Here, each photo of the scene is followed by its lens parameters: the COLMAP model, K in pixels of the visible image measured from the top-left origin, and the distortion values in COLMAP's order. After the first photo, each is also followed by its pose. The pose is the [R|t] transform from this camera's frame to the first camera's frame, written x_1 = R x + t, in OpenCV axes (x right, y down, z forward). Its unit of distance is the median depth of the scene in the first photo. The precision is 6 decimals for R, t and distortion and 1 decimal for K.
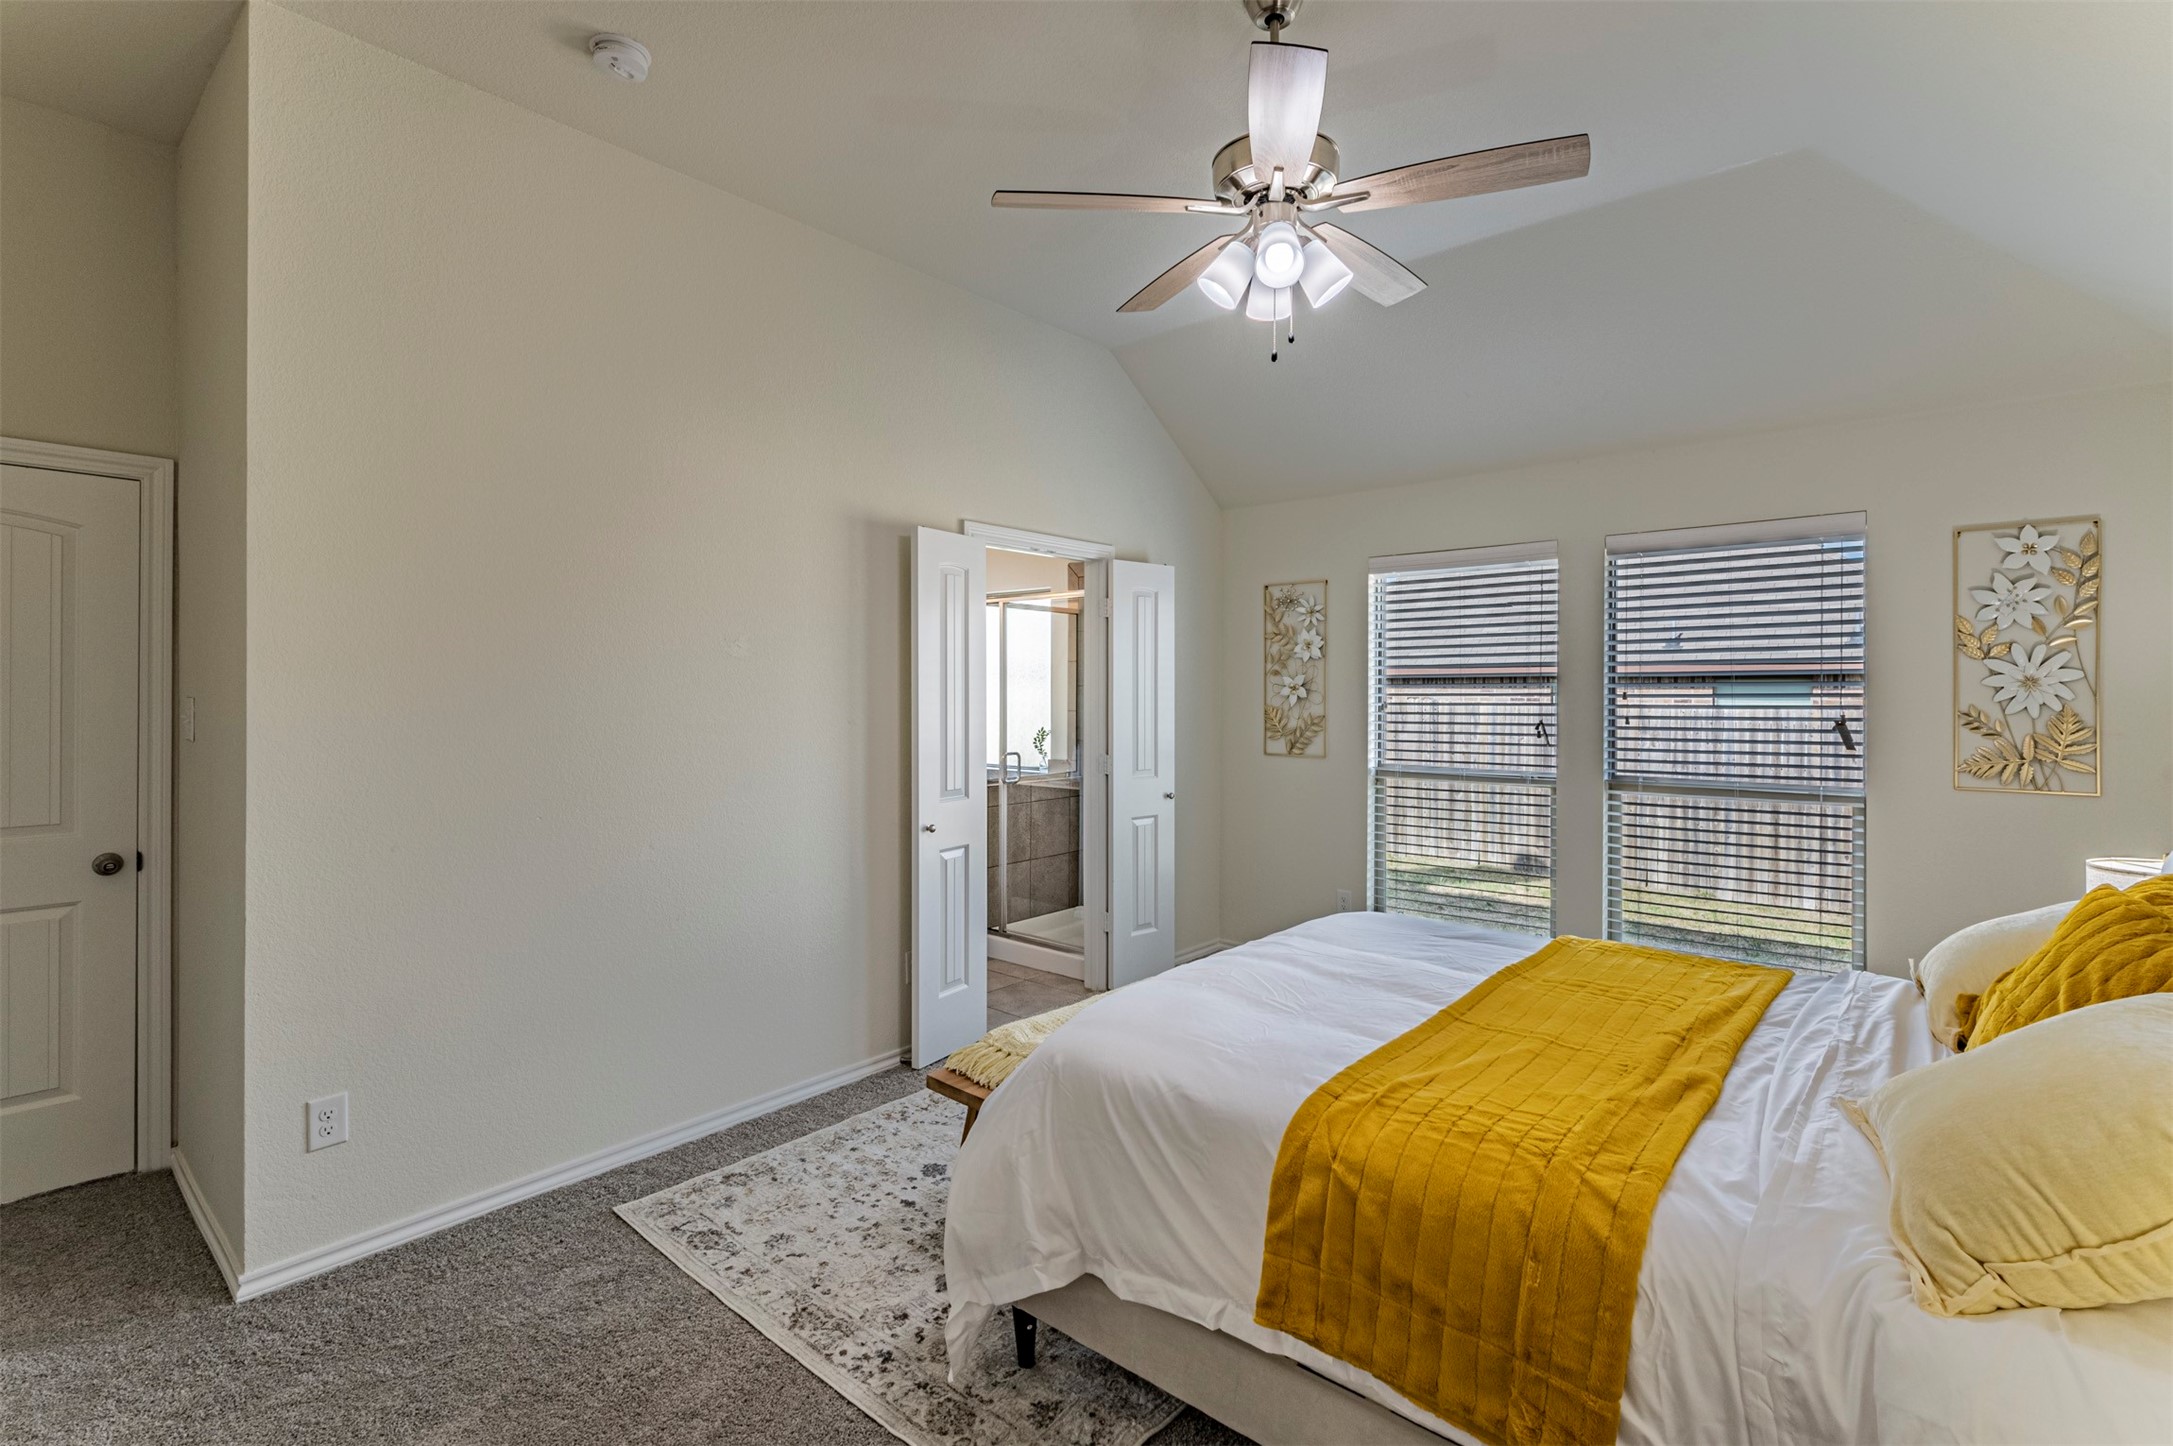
lens RADIAL K [[1003.1, 0, 1078.3], [0, 1003.1, 709.1], [0, 0, 1]] dist [0.002217, -0.003852]
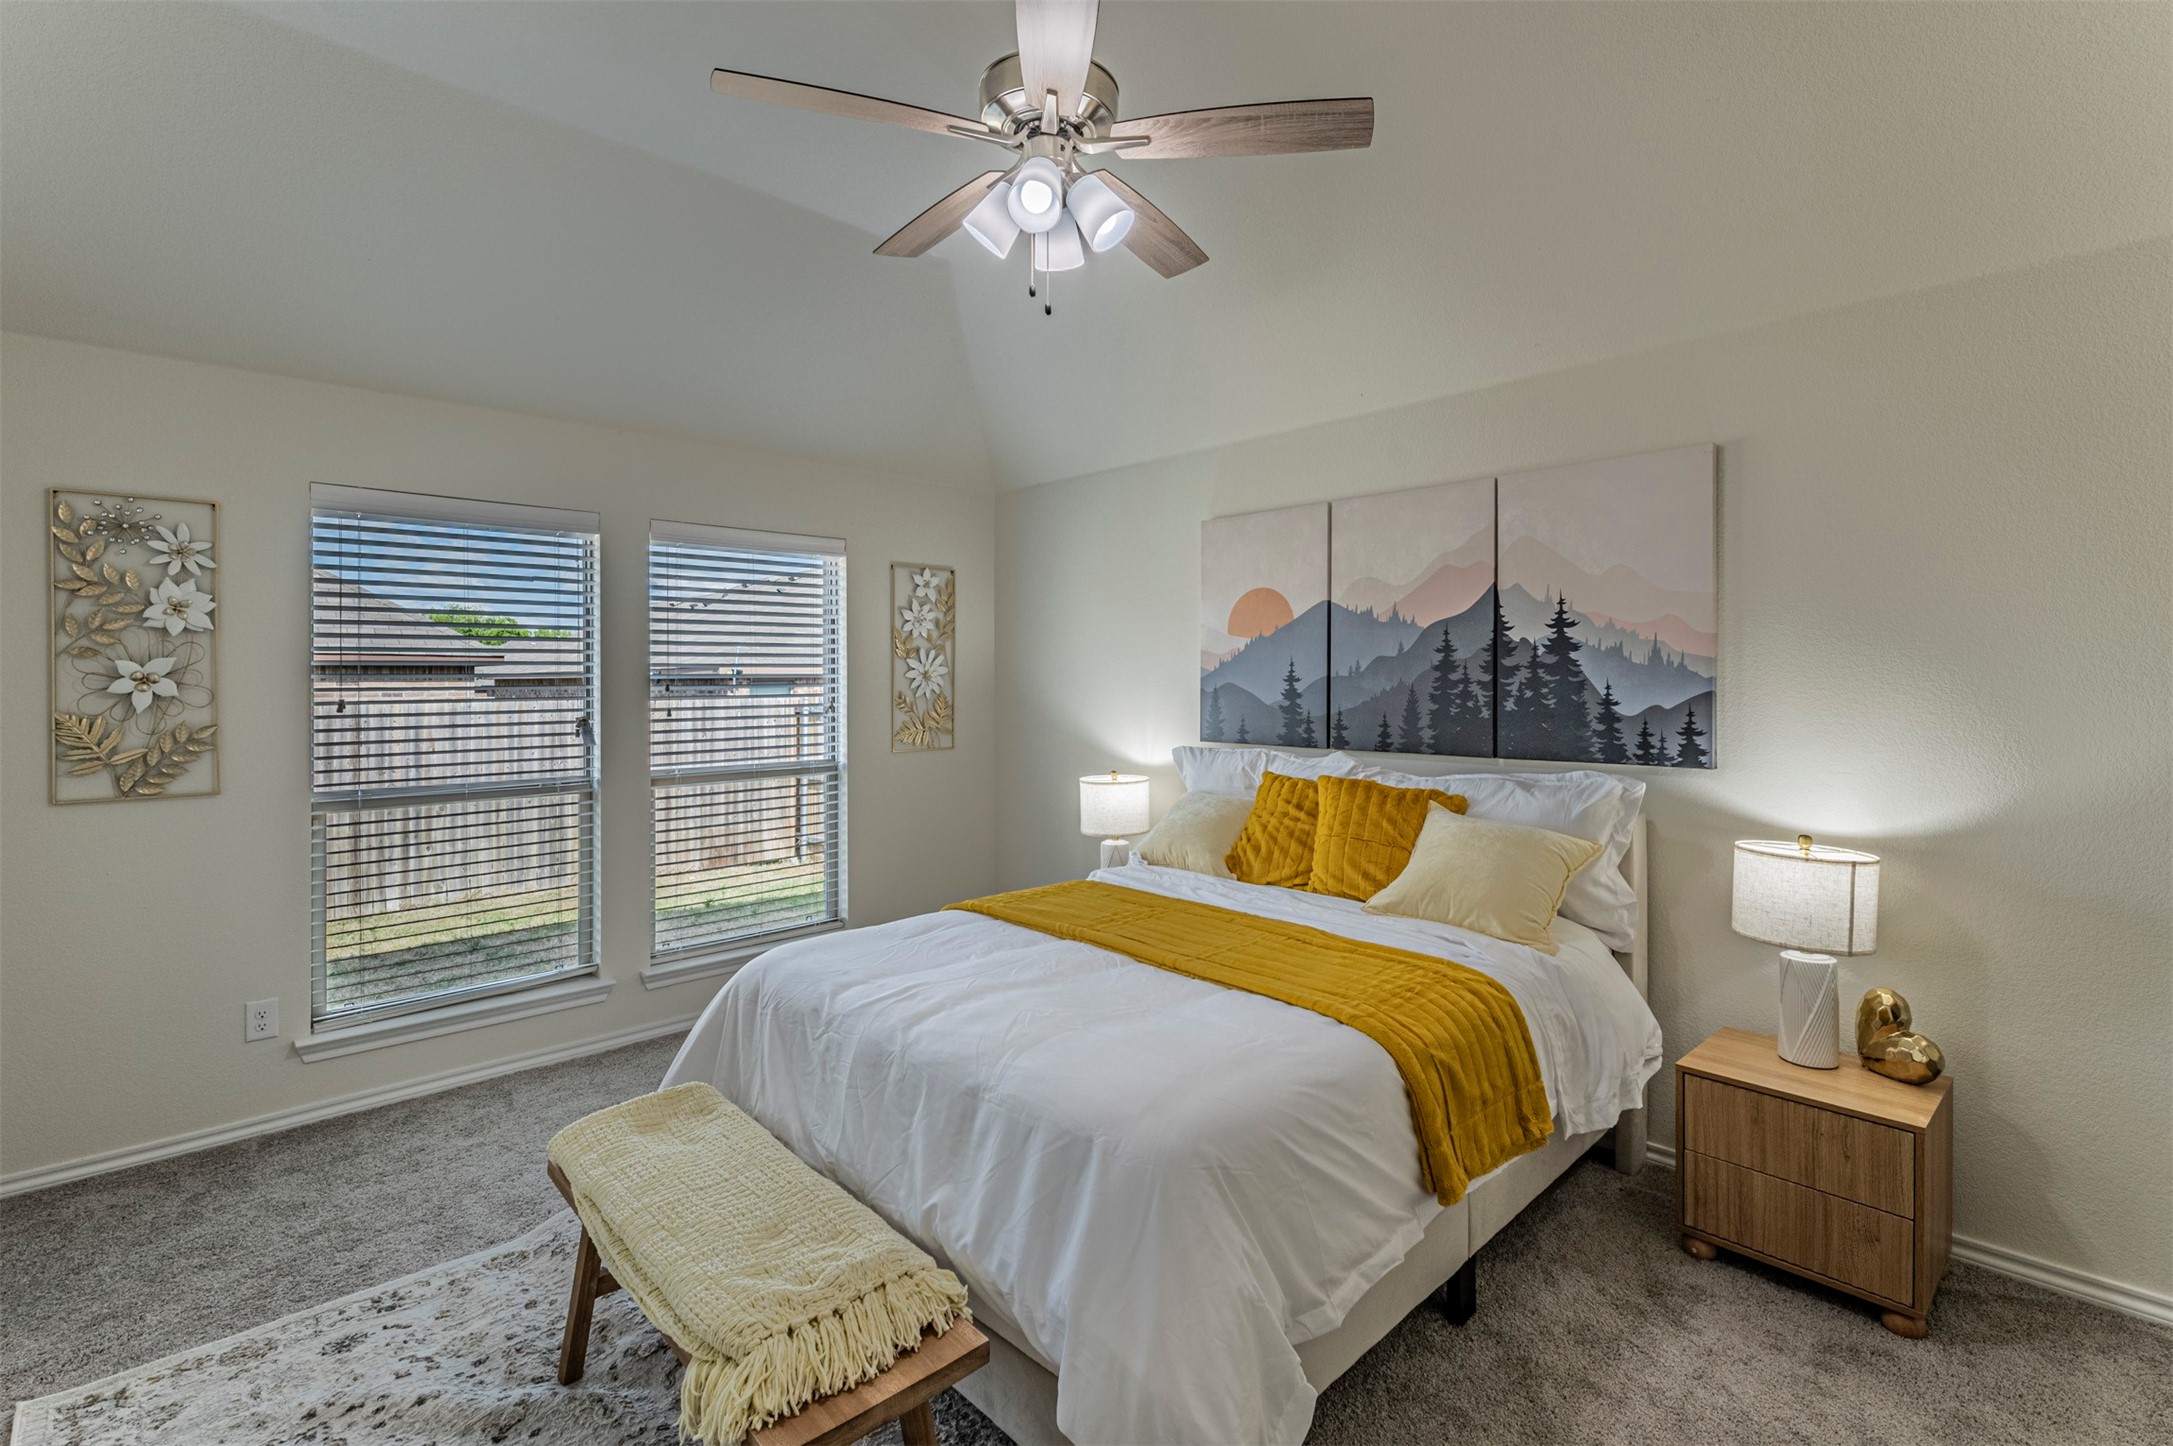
lens RADIAL K [[1003.1, 0, 1084.6], [0, 1003.1, 703.4], [0, 0, 1]] dist [0.002217, -0.003852]
pose [[0.070235, -0.023546, 0.997253, -0.320893], [0.023299, 0.999487, 0.021958, -0.008122], [-0.997258, 0.021693, 0.070748, 0.430751]]
